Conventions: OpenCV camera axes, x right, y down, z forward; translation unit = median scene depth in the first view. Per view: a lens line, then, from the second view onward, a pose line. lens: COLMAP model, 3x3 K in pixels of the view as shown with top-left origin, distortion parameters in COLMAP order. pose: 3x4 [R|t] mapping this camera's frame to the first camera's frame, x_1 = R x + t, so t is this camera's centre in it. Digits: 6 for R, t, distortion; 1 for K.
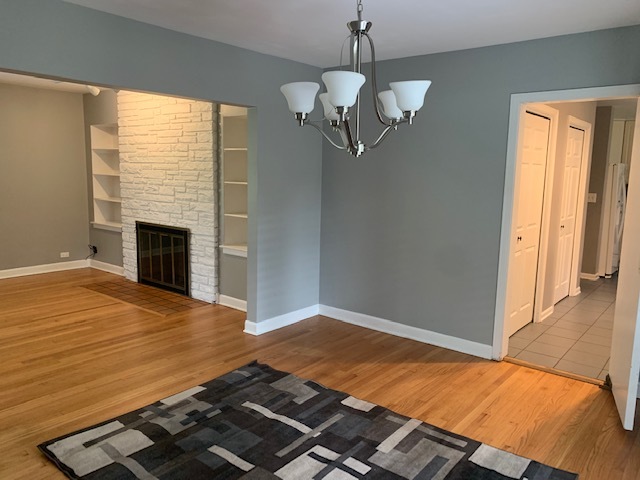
lens RADIAL K [[488.9, 0, 320.0], [0, 488.9, 240.0], [0, 0, 1]] dist [0.000514, -0.000306]
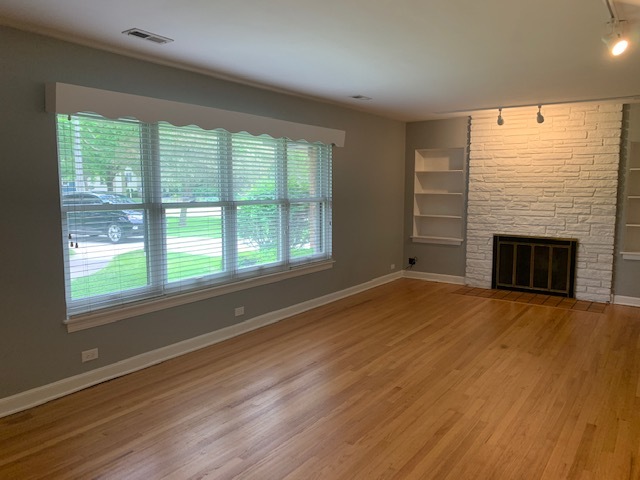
lens RADIAL K [[488.9, 0, 320.0], [0, 488.9, 240.0], [0, 0, 1]] dist [0.000514, -0.000306]
pose [[0.998576, -0.031028, 0.043398, -0.899572], [0.032121, 0.999178, -0.024714, -0.011153], [-0.042595, 0.026073, 0.998752, -0.115470]]
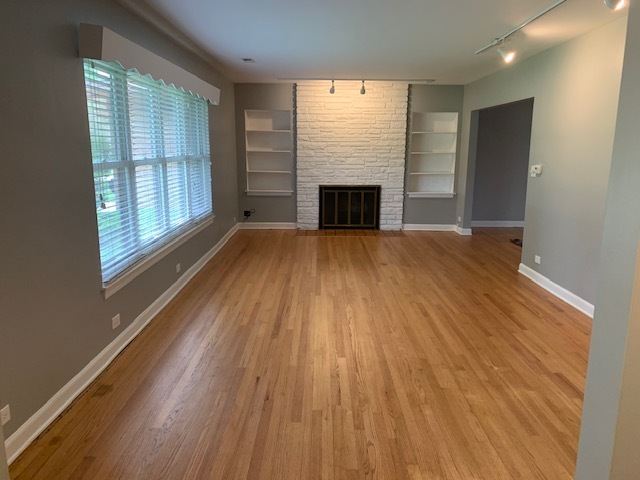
lens RADIAL K [[484.9, 0, 320.0], [0, 484.9, 240.0], [0, 0, 1]] dist [0.105041, -0.000385]
pose [[0.781730, -0.139247, 0.607873, -1.339475], [0.100289, 0.990136, 0.097841, -0.020354], [-0.615501, -0.015523, 0.787984, -0.087817]]
